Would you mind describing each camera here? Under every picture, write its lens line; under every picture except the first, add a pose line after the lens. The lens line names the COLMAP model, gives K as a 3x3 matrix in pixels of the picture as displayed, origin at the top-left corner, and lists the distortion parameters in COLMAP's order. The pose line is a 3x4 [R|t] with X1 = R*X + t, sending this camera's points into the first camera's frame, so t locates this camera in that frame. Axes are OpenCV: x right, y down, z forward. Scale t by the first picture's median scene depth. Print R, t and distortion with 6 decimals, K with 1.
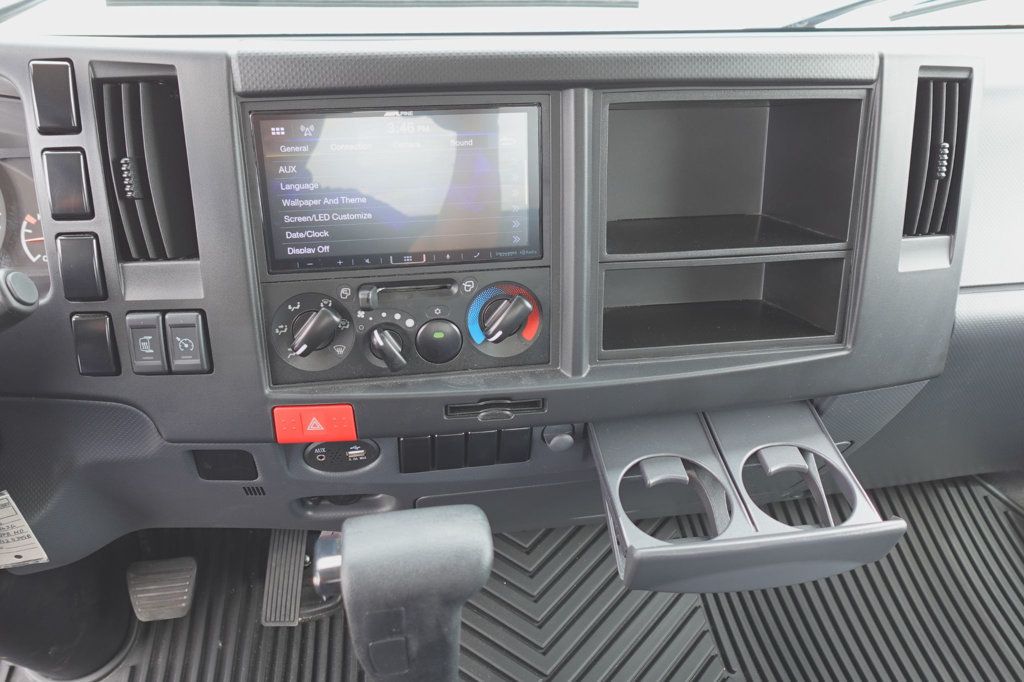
lens RADIAL K [[840.9, 0, 512.1], [0, 840.9, 347.9], [0, 0, 1]] dist [-0.000599, 0.009133]
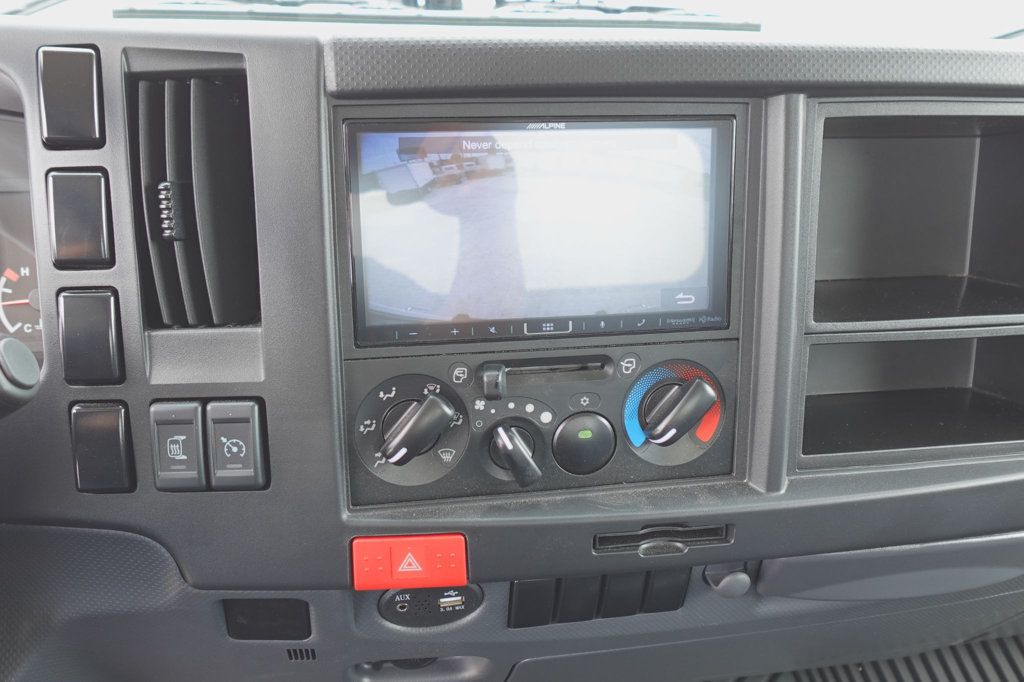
lens RADIAL K [[939.4, 0, 514.1], [0, 939.4, 340.5], [0, 0, 1]] dist [-0.009025, 0.009402]
pose [[0.999816, 0.002836, 0.018976, -0.165156], [-0.000683, 0.993651, -0.112507, -0.004835], [-0.019175, 0.112474, 0.993470, 0.206830]]
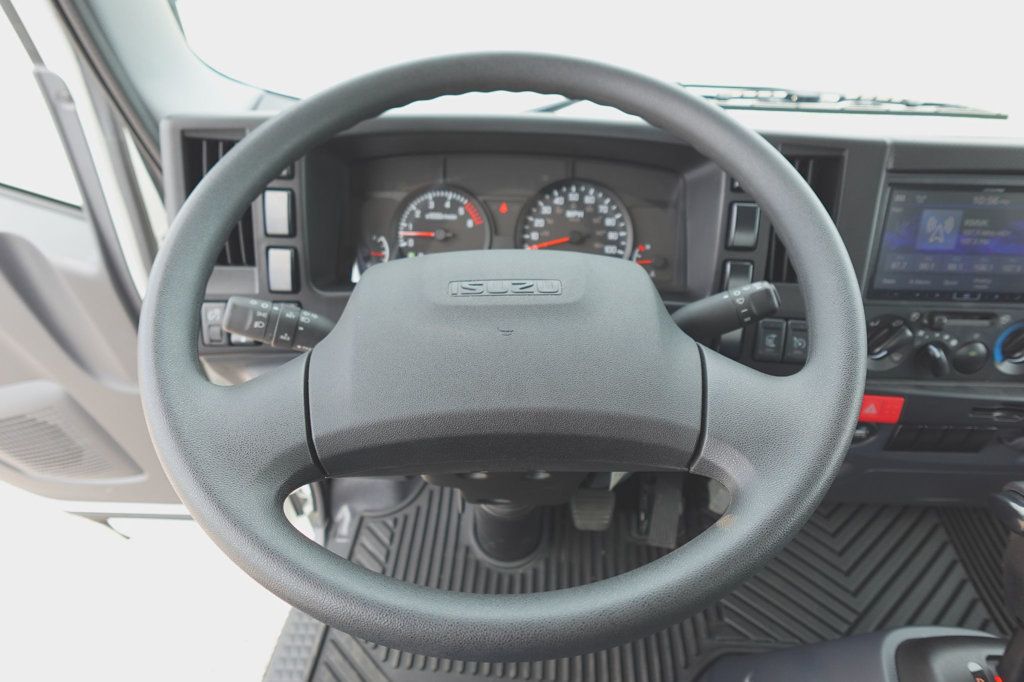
lens RADIAL K [[611.1, 0, 511.5], [0, 611.1, 344.2], [0, 0, 1]] dist [0.002016, 0.001410]
pose [[0.984487, 0.093090, -0.148725, -0.687167], [-0.096253, 0.995256, -0.014198, 0.056890], [0.146698, 0.028293, 0.988777, -0.090446]]
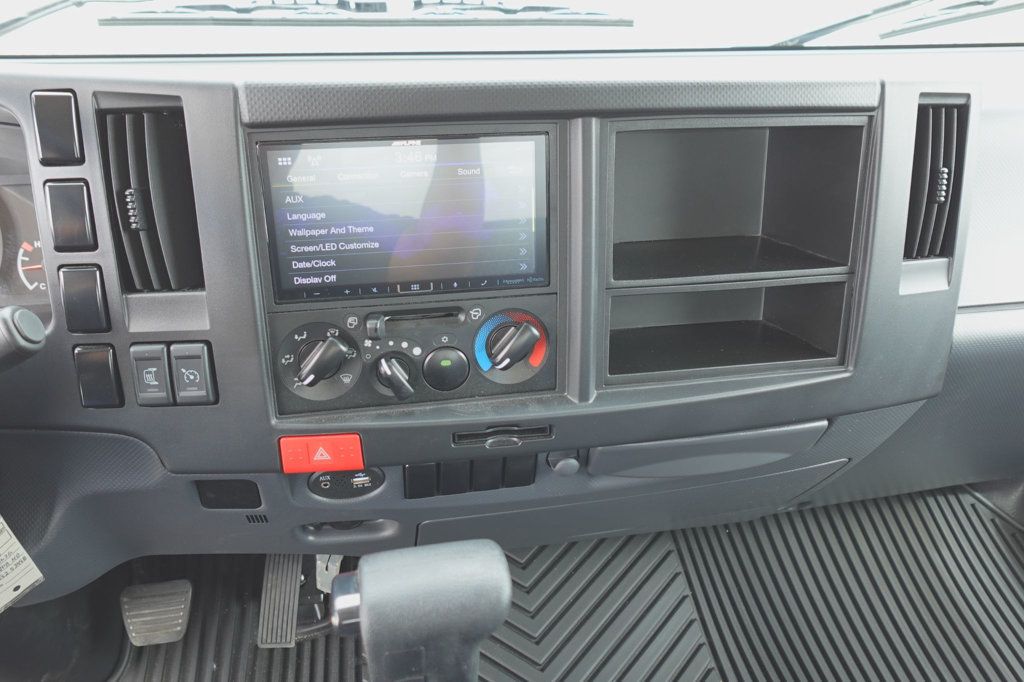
lens RADIAL K [[840.9, 0, 512.1], [0, 840.9, 347.9], [0, 0, 1]] dist [-0.000599, 0.009133]
pose [[0.999640, -0.007999, 0.025599, -0.034691], [0.008043, 0.999966, -0.001604, -0.031285], [-0.025586, 0.001809, 0.999671, 0.001888]]
